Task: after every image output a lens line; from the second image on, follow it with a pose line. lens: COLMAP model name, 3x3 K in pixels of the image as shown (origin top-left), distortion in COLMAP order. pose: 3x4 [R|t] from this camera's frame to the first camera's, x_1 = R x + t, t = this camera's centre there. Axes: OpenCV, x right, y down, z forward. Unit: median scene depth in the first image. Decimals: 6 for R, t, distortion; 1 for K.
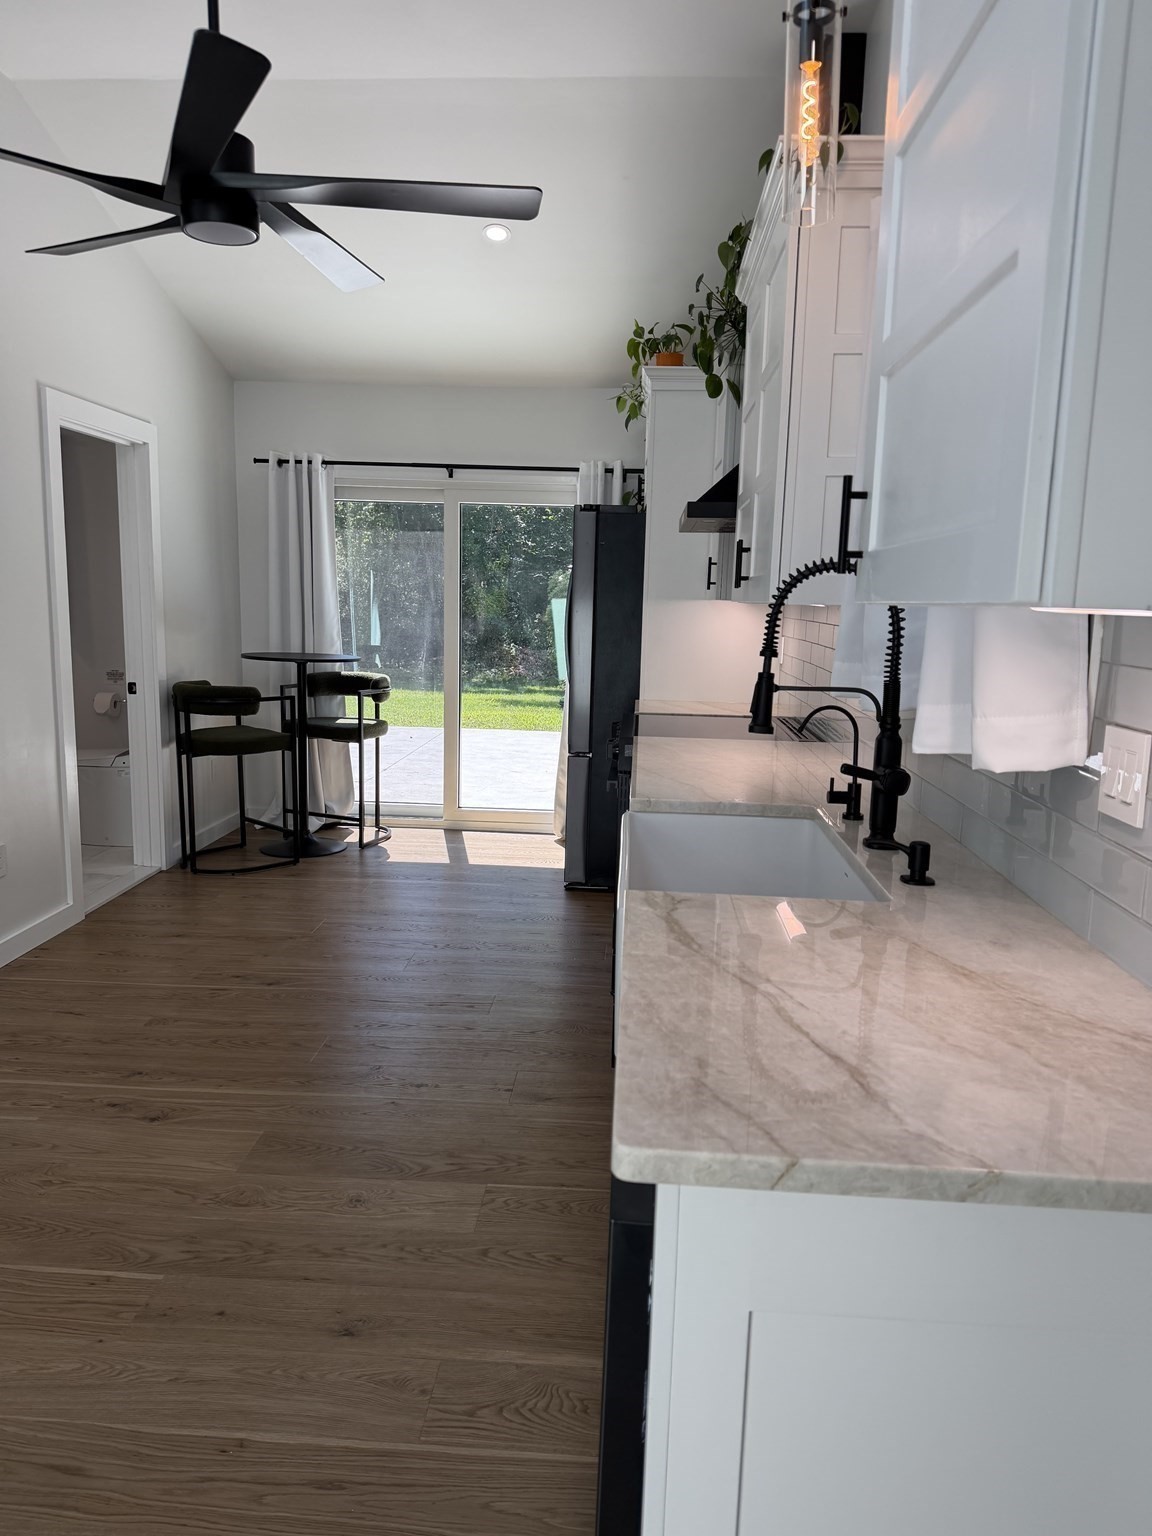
lens RADIAL K [[1071.1, 0, 569.3], [0, 1071.1, 774.5], [0, 0, 1]] dist [0.076223, -0.095751]
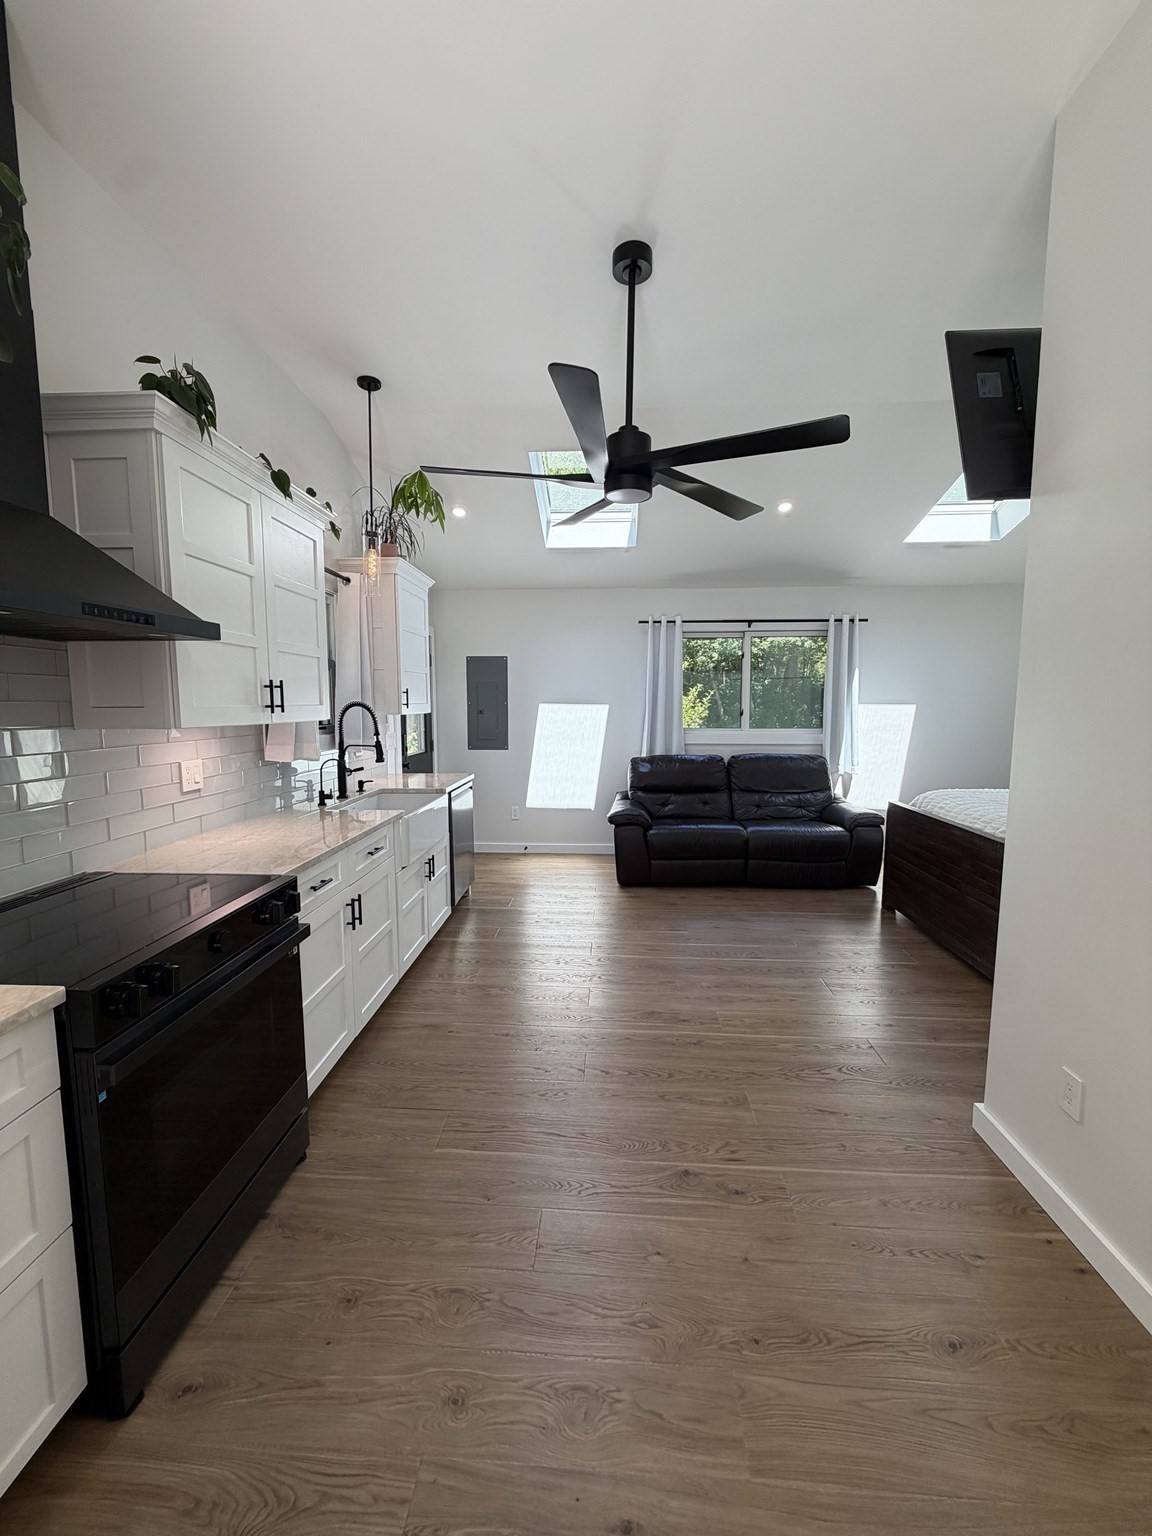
lens RADIAL K [[613.7, 0, 575.0], [0, 613.7, 761.6], [0, 0, 1]] dist [-0.000364, -0.000330]
pose [[-0.999694, -0.022813, -0.009601, -0.187336], [-0.024530, 0.964907, 0.261443, -0.279061], [0.003300, 0.261599, -0.965171, 1.504008]]
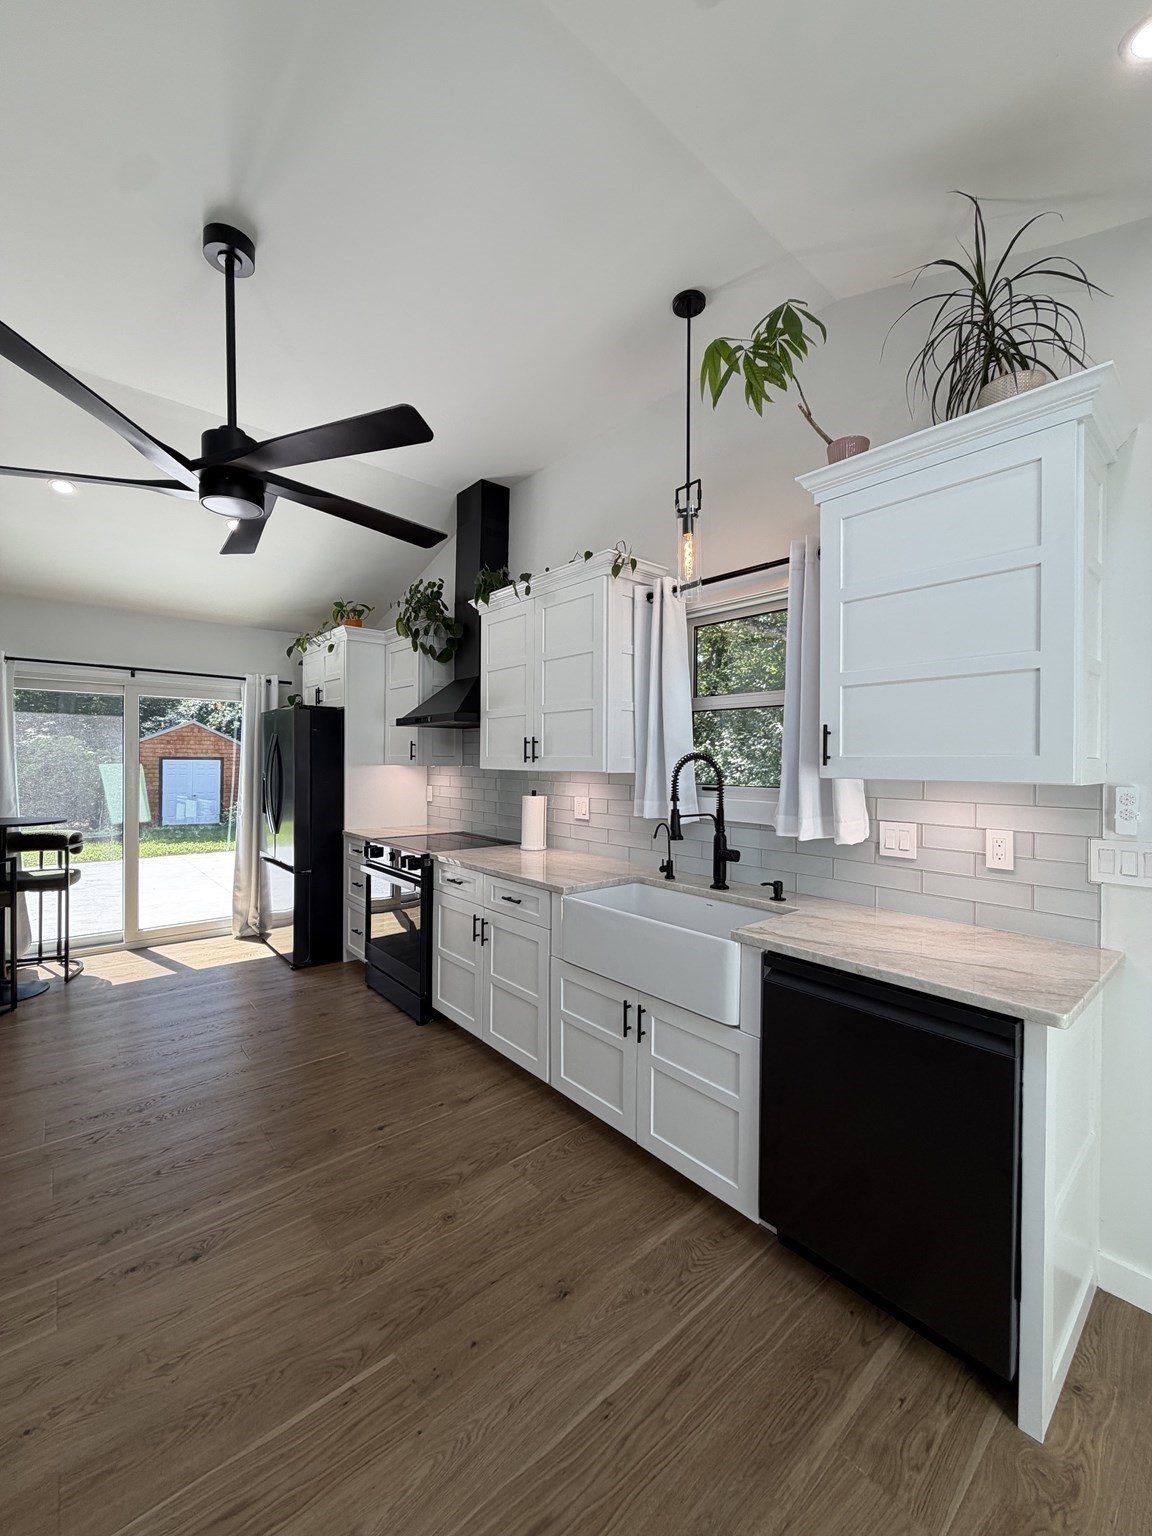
lens RADIAL K [[613.7, 0, 575.0], [0, 613.7, 761.6], [0, 0, 1]] dist [-0.000364, -0.000330]
pose [[0.713893, -0.020510, 0.699955, -0.425847], [0.123929, 0.987493, -0.097461, -0.054065], [-0.689202, 0.156321, 0.707506, 0.179248]]
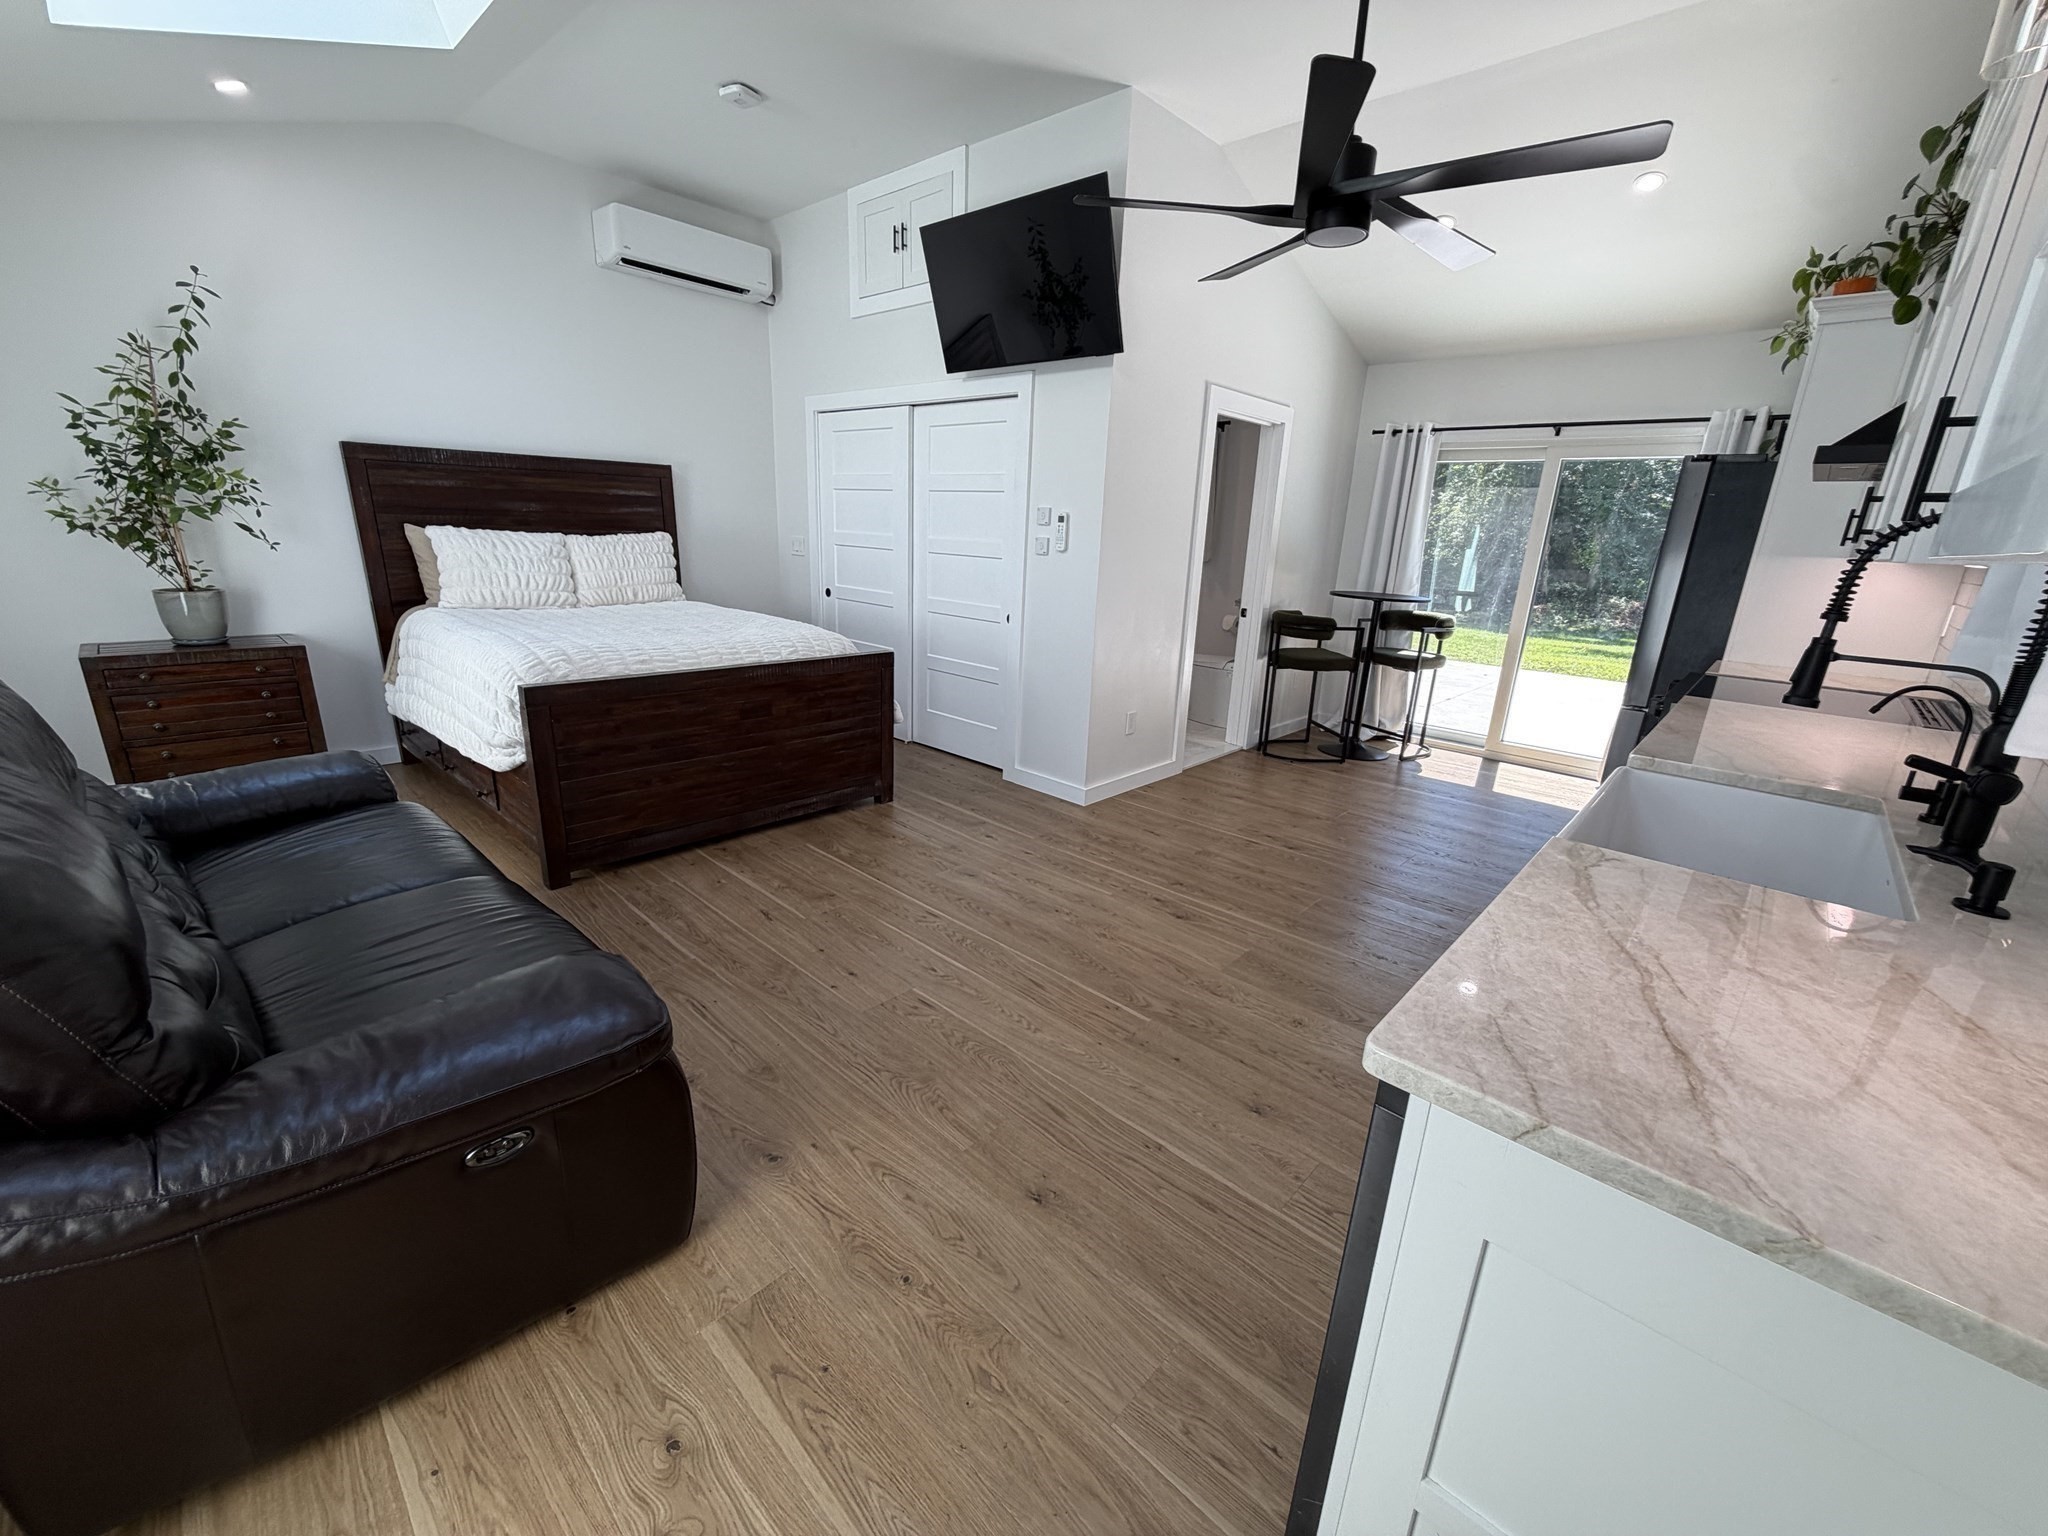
lens RADIAL K [[818.3, 0, 1027.2], [0, 818.3, 770.8], [0, 0, 1]] dist [-0.000364, -0.000330]
pose [[0.775366, 0.189598, -0.602379, 0.057751], [-0.126095, 0.981140, 0.146506, -0.002052], [0.618795, -0.037638, 0.784650, 0.034480]]
